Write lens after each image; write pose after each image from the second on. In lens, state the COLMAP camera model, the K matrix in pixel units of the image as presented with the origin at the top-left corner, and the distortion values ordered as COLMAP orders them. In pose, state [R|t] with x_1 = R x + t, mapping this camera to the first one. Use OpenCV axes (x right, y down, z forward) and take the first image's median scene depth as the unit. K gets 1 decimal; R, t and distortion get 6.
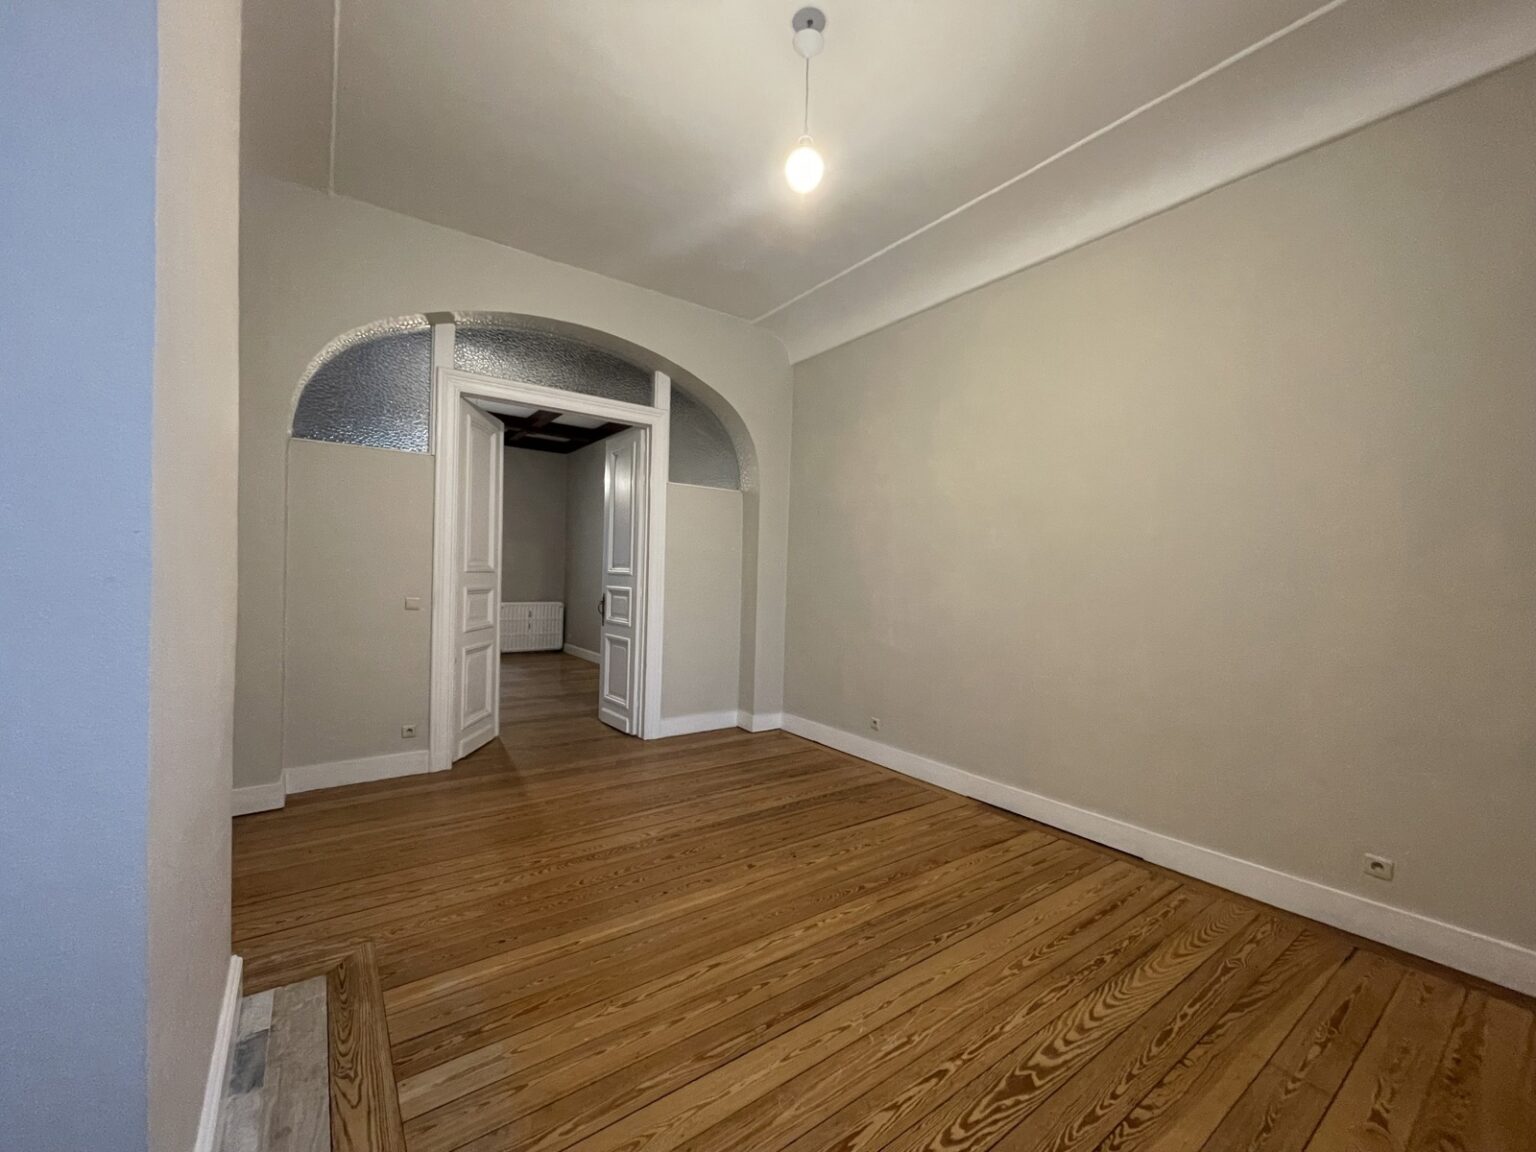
lens RADIAL K [[623.0, 0, 768.4], [0, 623.0, 579.4], [0, 0, 1]] dist [0.003277, 0.000461]
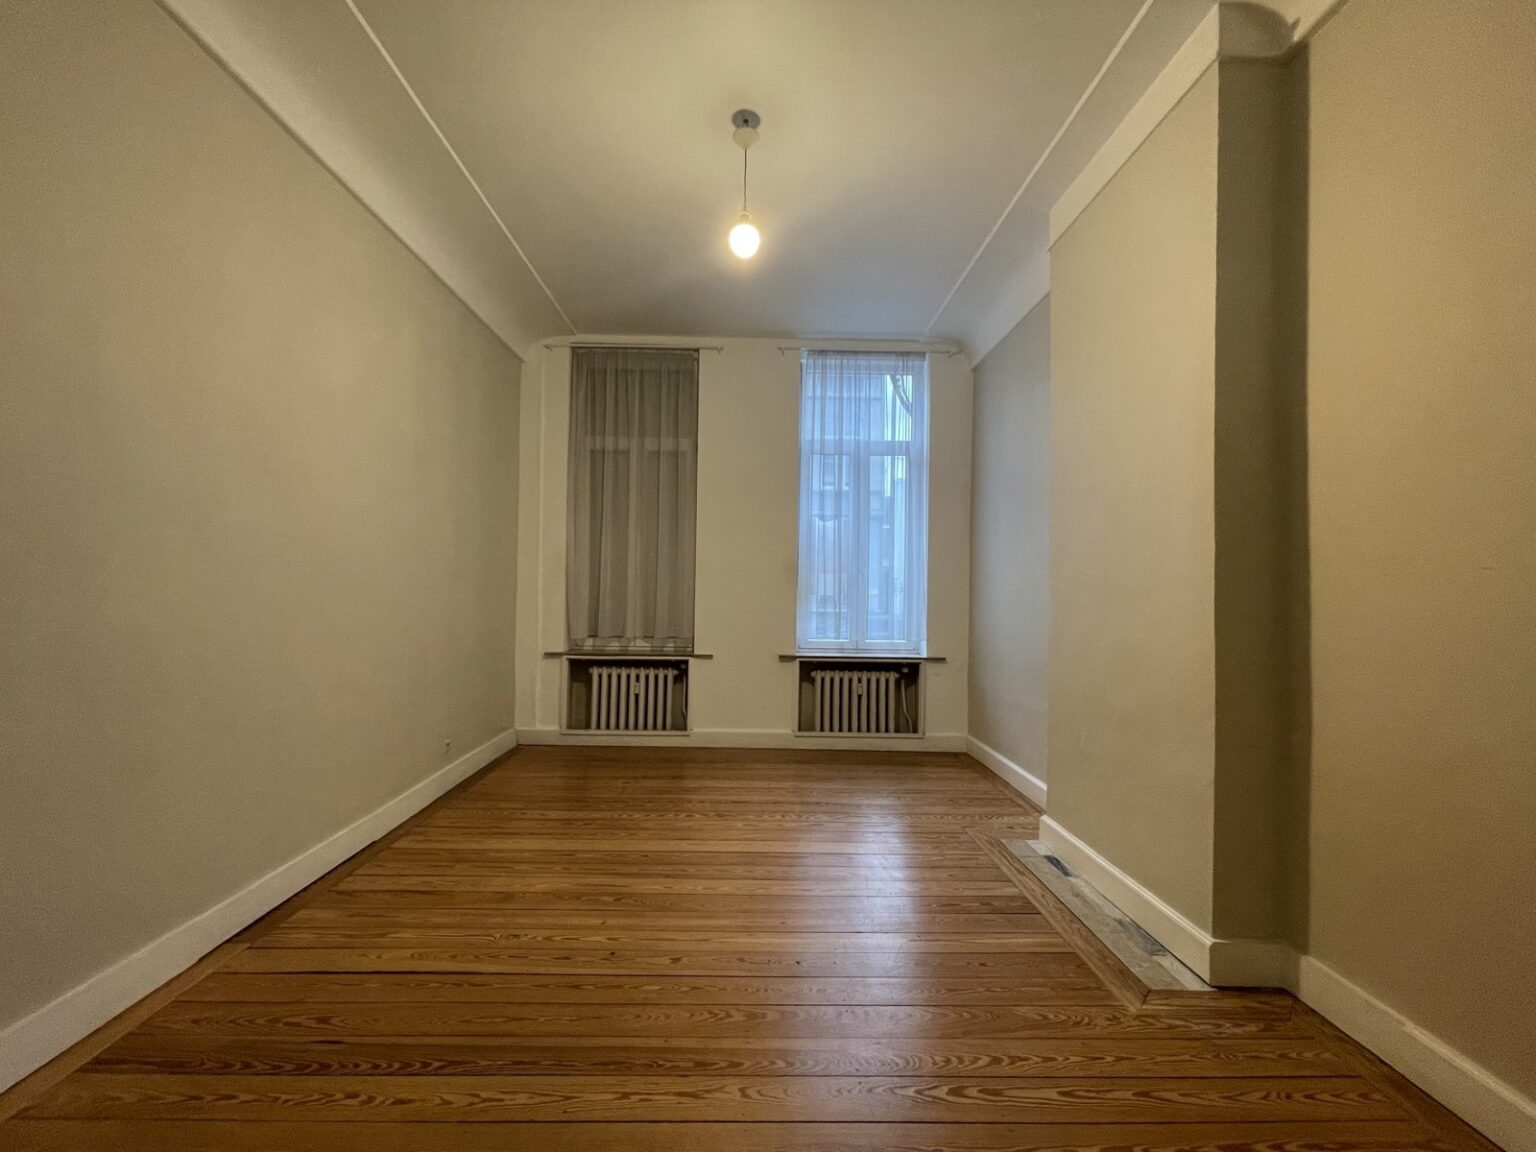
lens RADIAL K [[623.0, 0, 764.5], [0, 623.0, 574.1], [0, 0, 1]] dist [0.003277, 0.000461]
pose [[-0.819682, -0.024888, 0.572278, -0.553158], [-0.031366, 0.999507, -0.001458, -0.015289], [-0.571959, -0.019146, -0.820059, 1.602566]]
